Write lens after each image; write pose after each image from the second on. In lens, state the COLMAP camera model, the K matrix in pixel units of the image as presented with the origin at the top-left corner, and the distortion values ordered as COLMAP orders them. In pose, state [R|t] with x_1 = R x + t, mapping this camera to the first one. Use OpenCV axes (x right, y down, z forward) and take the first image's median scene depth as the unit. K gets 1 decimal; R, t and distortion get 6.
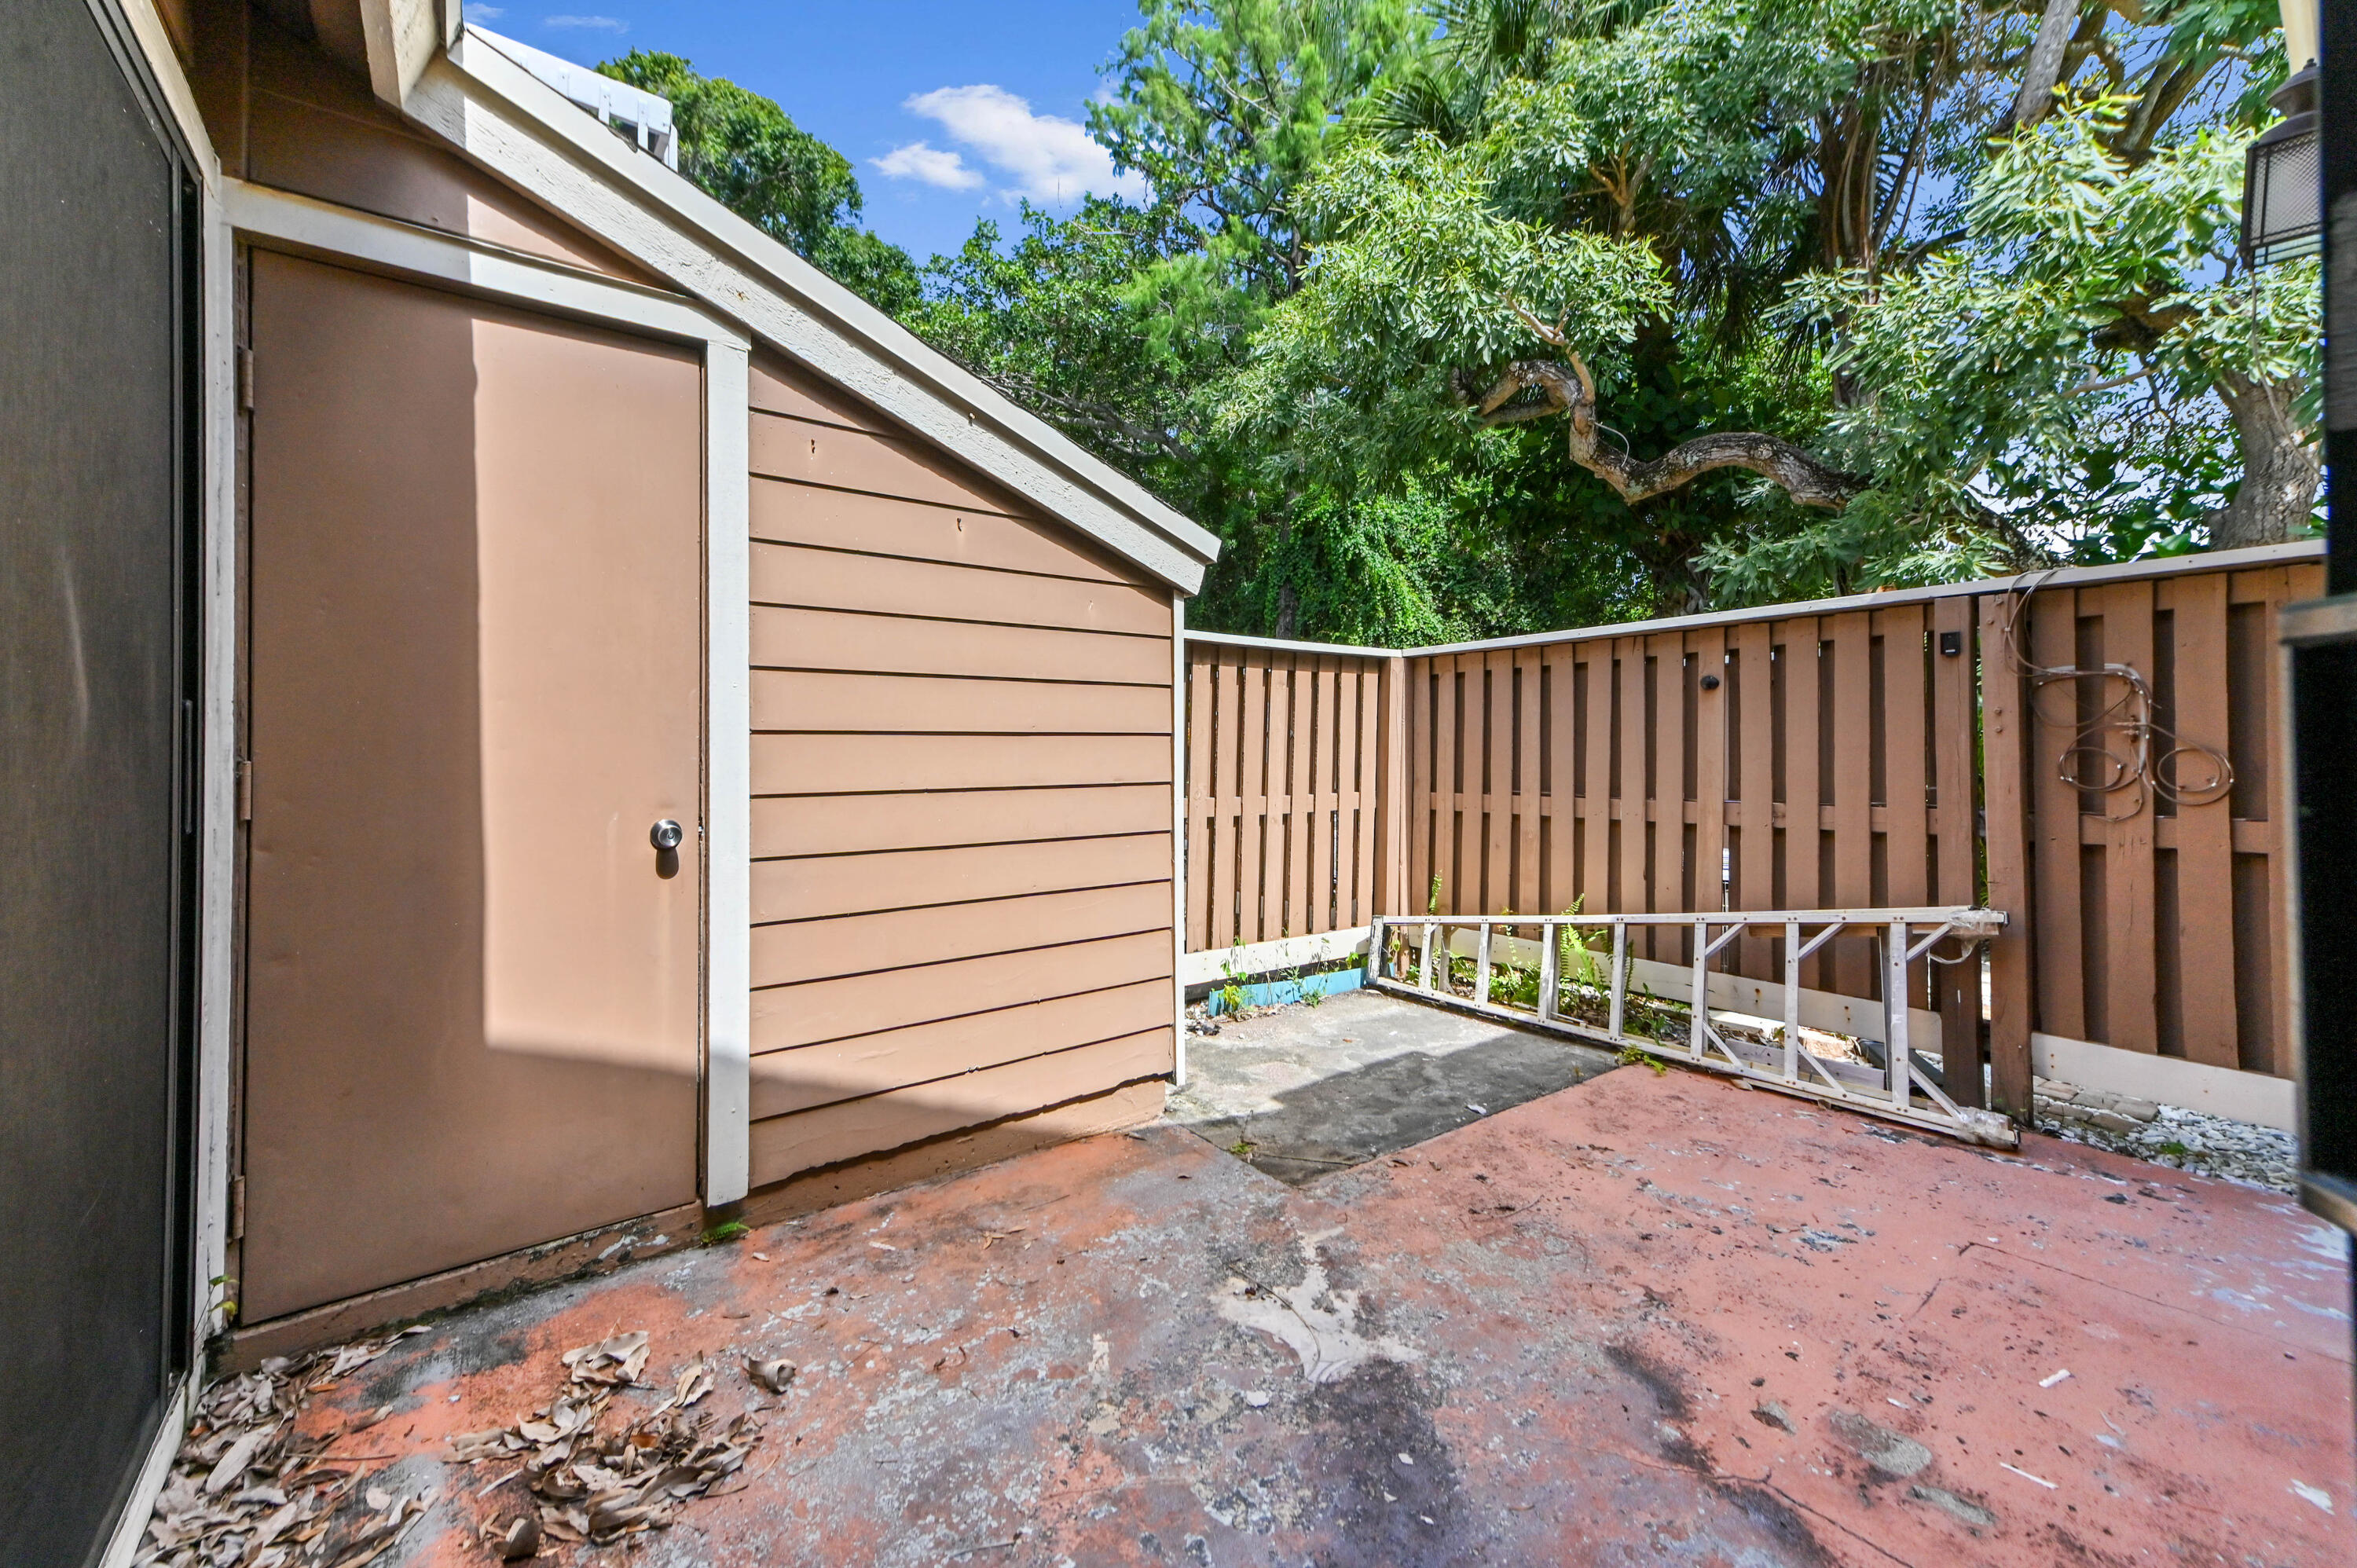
lens RADIAL K [[947.9, 0, 1172.8], [0, 947.9, 729.8], [0, 0, 1]] dist [0.014426, -0.000005]
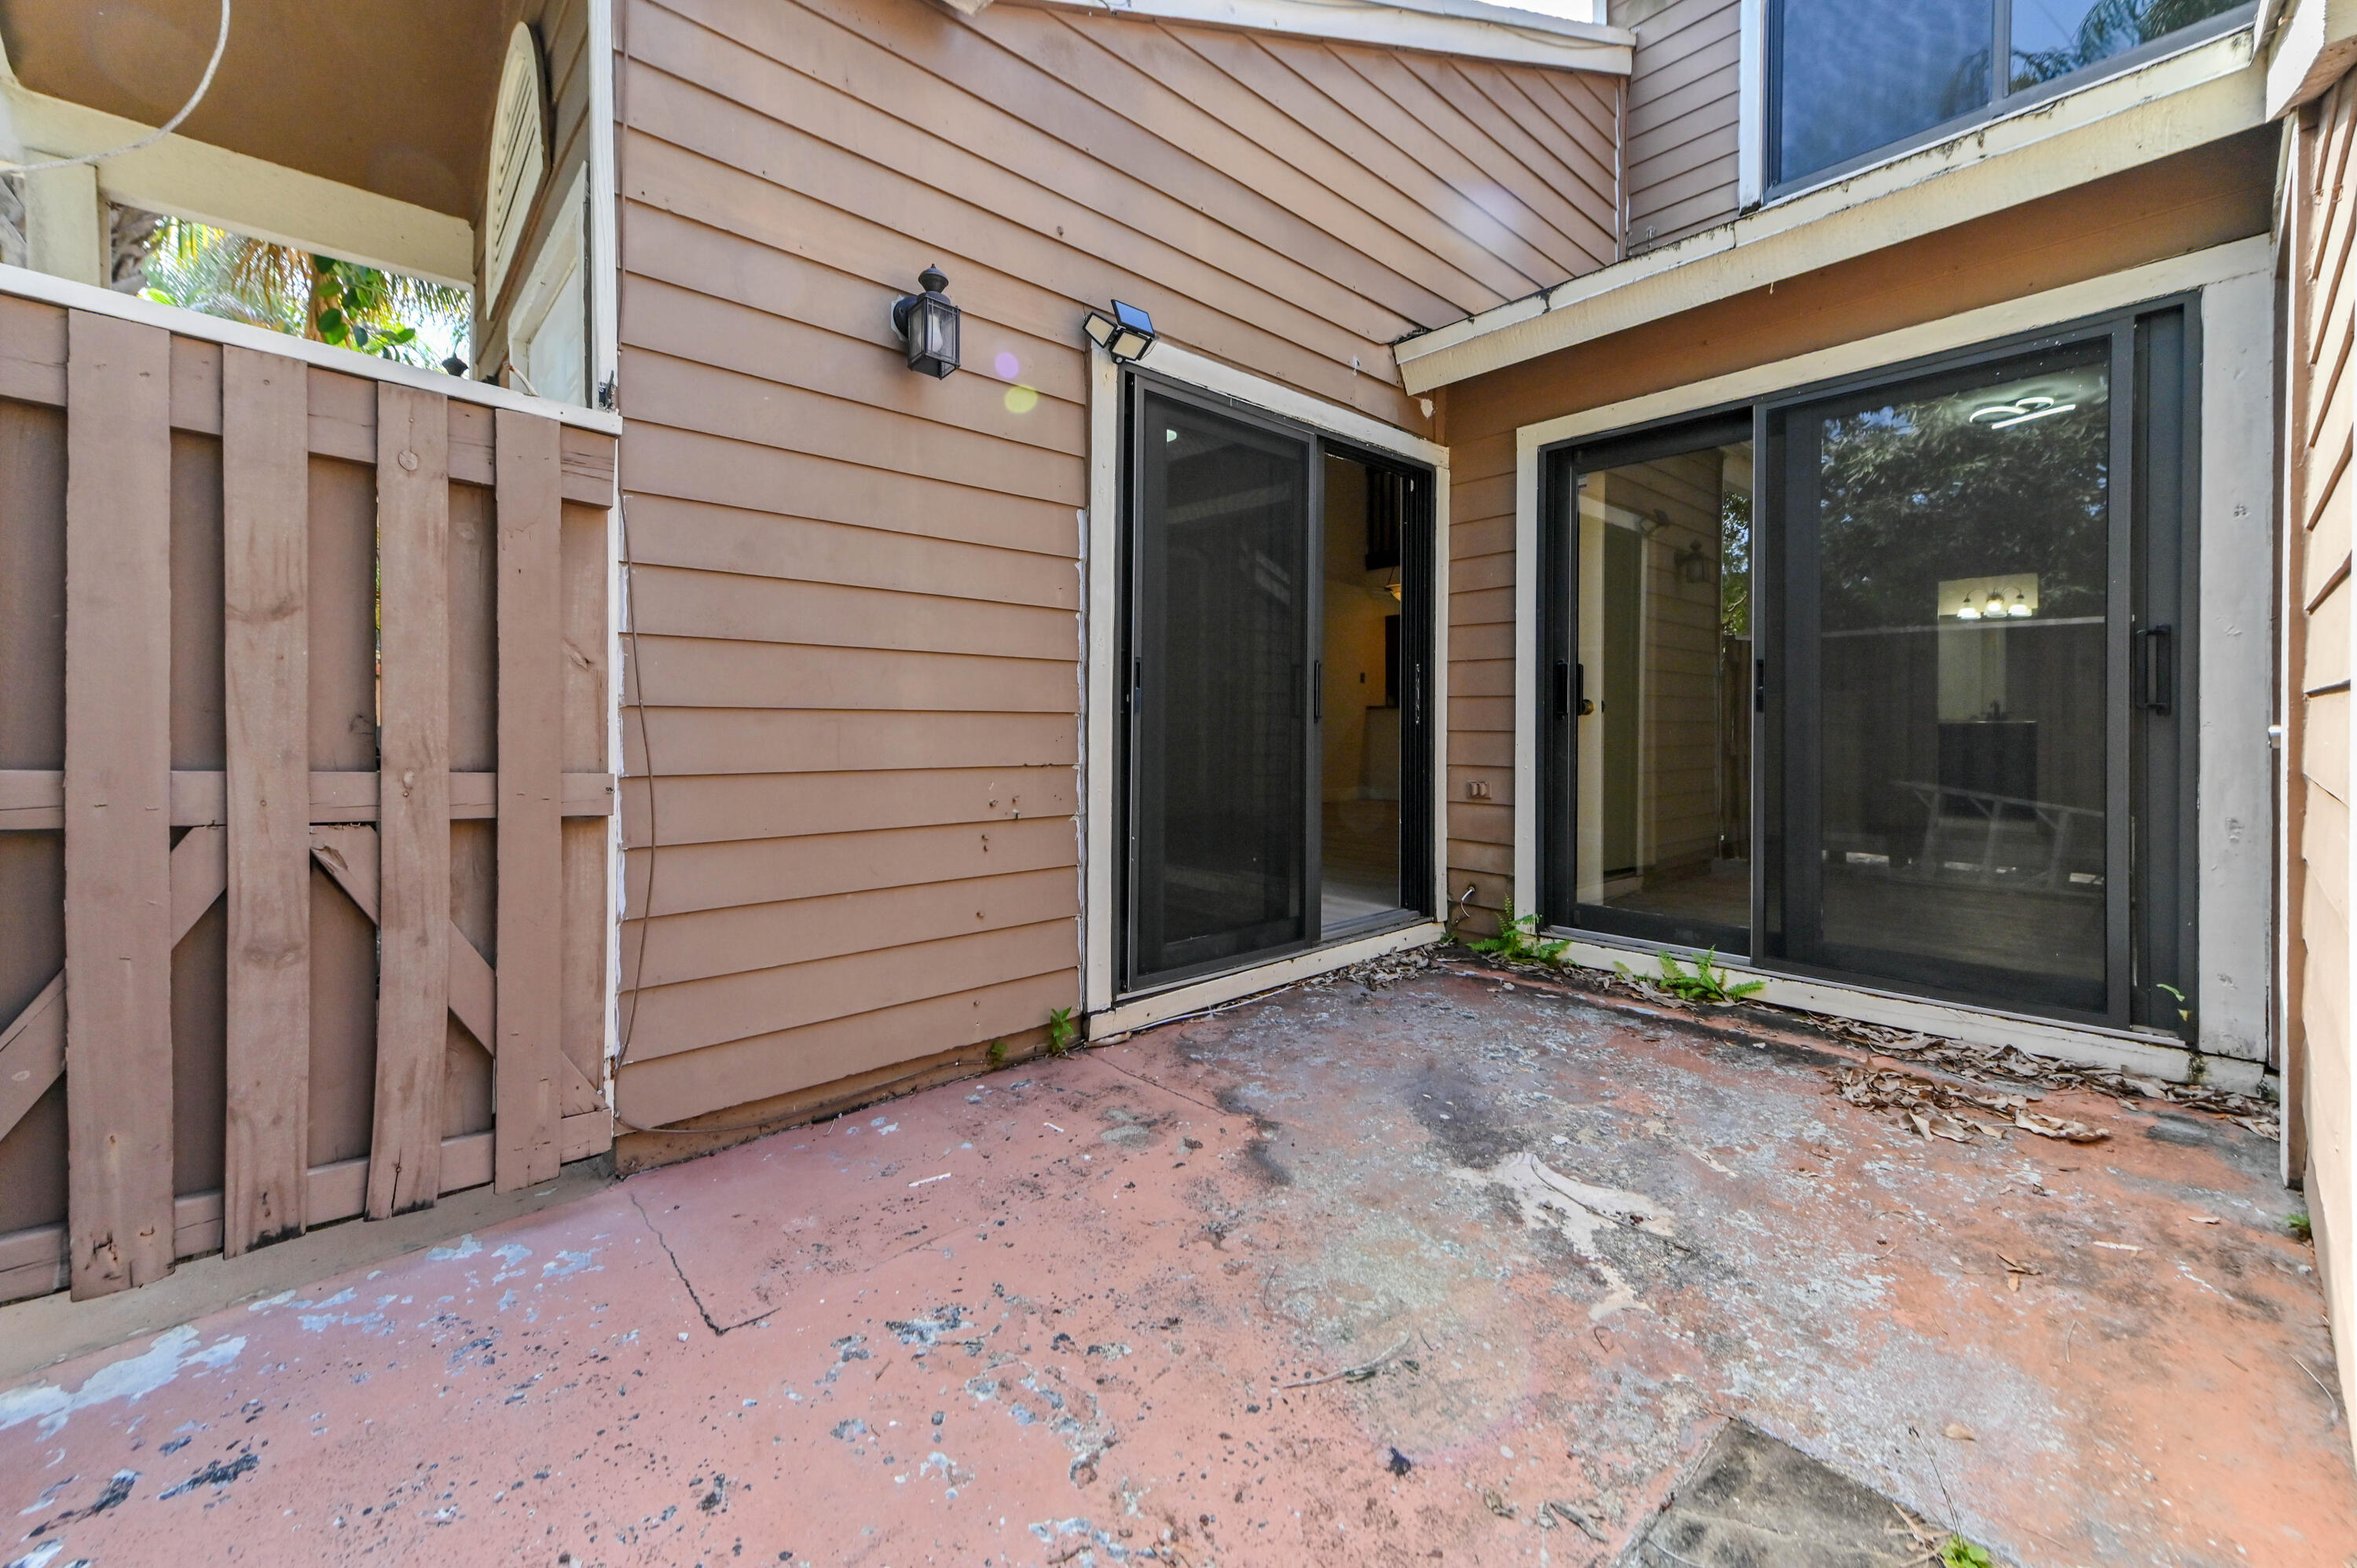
lens RADIAL K [[929.8, 0, 1170.8], [0, 929.8, 752.9], [0, 0, 1]] dist [0.013298, -0.000045]
pose [[-0.996849, 0.006970, -0.079012, 0.642281], [0.005328, 0.999766, 0.020973, 0.111289], [0.079139, 0.020486, -0.996653, 1.971204]]
